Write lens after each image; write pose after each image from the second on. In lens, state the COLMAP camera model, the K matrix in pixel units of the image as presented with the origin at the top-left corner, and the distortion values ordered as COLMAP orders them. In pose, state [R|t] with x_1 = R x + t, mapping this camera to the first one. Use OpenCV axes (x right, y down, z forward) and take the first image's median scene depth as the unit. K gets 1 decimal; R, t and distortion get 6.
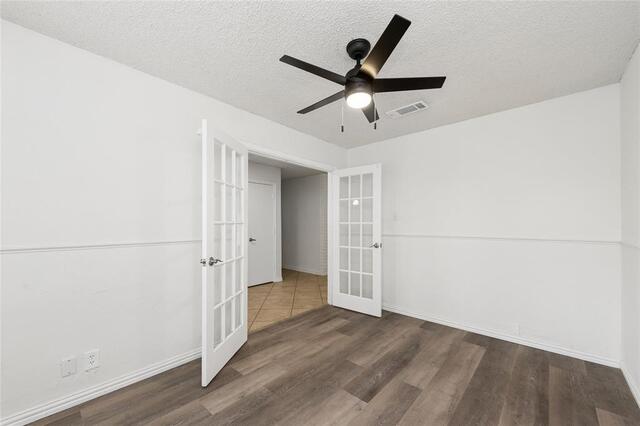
lens RADIAL K [[252.9, 0, 320.5], [0, 252.9, 225.1], [0, 0, 1]] dist [-0.000396, -0.000114]
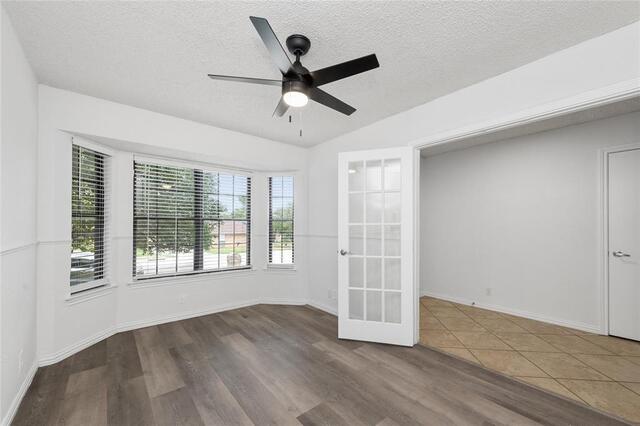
lens RADIAL K [[254.8, 0, 321.2], [0, 254.8, 225.4], [0, 0, 1]] dist [0.001140, 0.000102]
pose [[-0.153679, -0.009835, -0.988072, 0.860061], [-0.006084, 0.999941, -0.009007, 0.007635], [0.988102, 0.004627, -0.153730, 0.962734]]
